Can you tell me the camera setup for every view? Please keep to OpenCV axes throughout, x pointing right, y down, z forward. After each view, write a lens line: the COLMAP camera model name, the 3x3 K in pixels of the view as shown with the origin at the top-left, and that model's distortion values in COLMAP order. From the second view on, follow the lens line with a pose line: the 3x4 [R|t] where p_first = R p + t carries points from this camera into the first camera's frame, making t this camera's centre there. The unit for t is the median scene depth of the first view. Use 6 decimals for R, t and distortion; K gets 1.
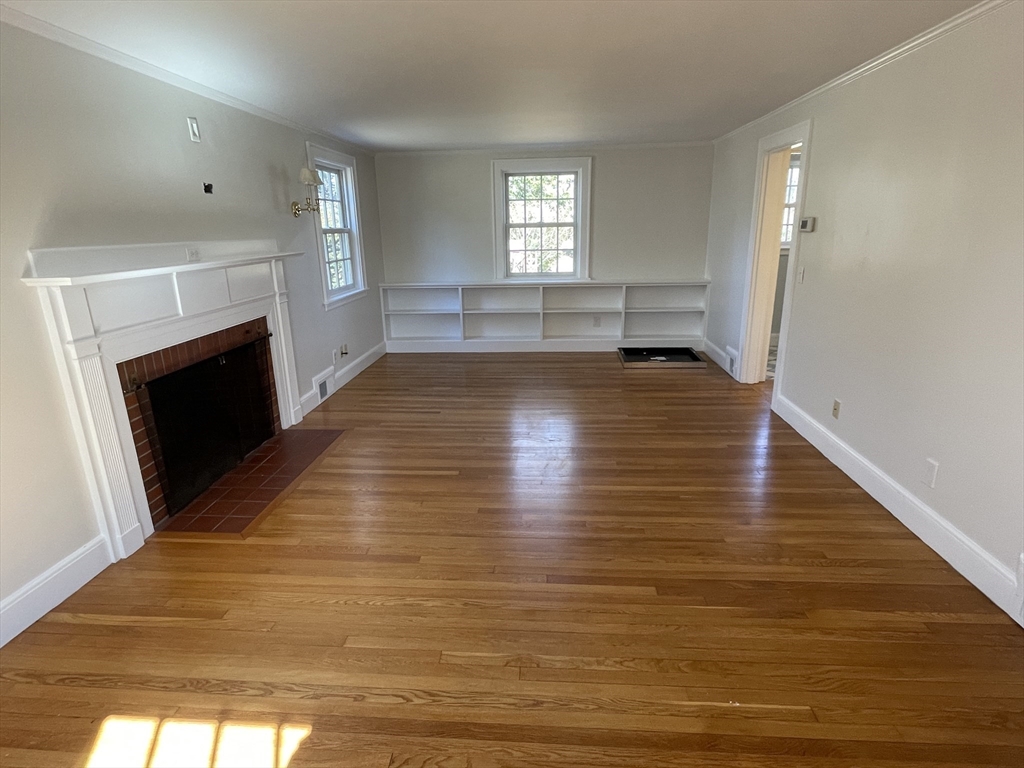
lens RADIAL K [[543.2, 0, 512.0], [0, 543.2, 384.0], [0, 0, 1]] dist [-0.006339, -0.001139]
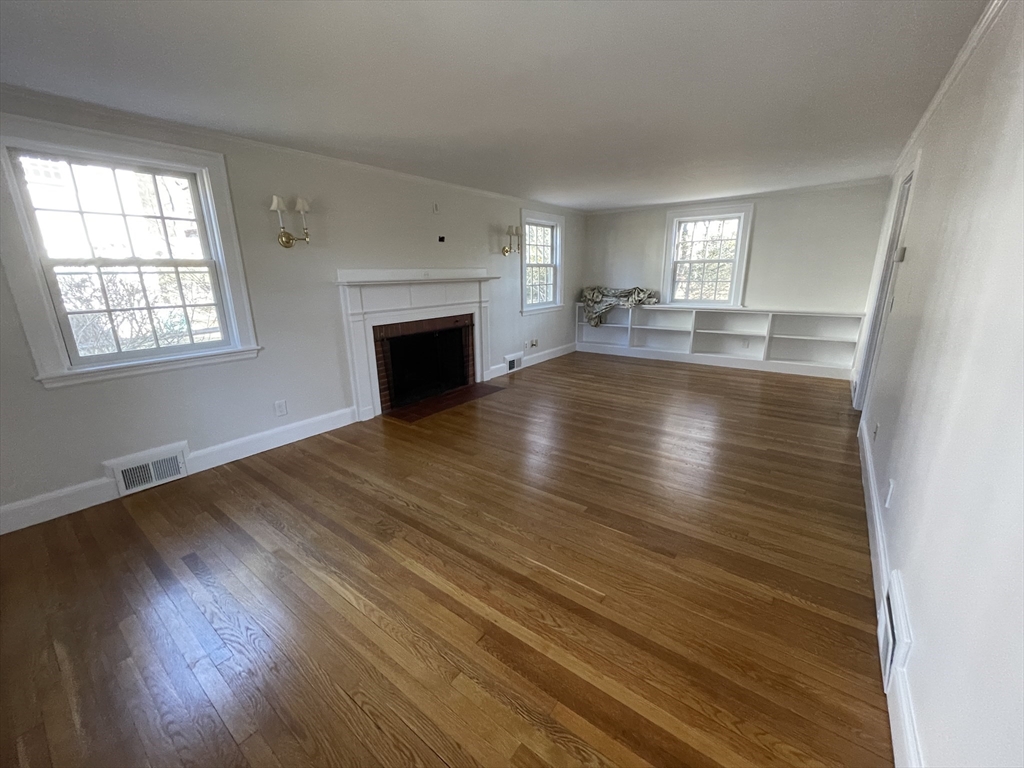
lens RADIAL K [[410.8, 0, 512.0], [0, 410.8, 384.0], [0, 0, 1]] dist [-0.016655, 0.000021]
pose [[0.838513, 0.148724, -0.524192, 0.364642], [-0.151756, 0.987707, 0.037478, 0.026227], [0.523322, 0.048124, 0.850775, -0.020943]]
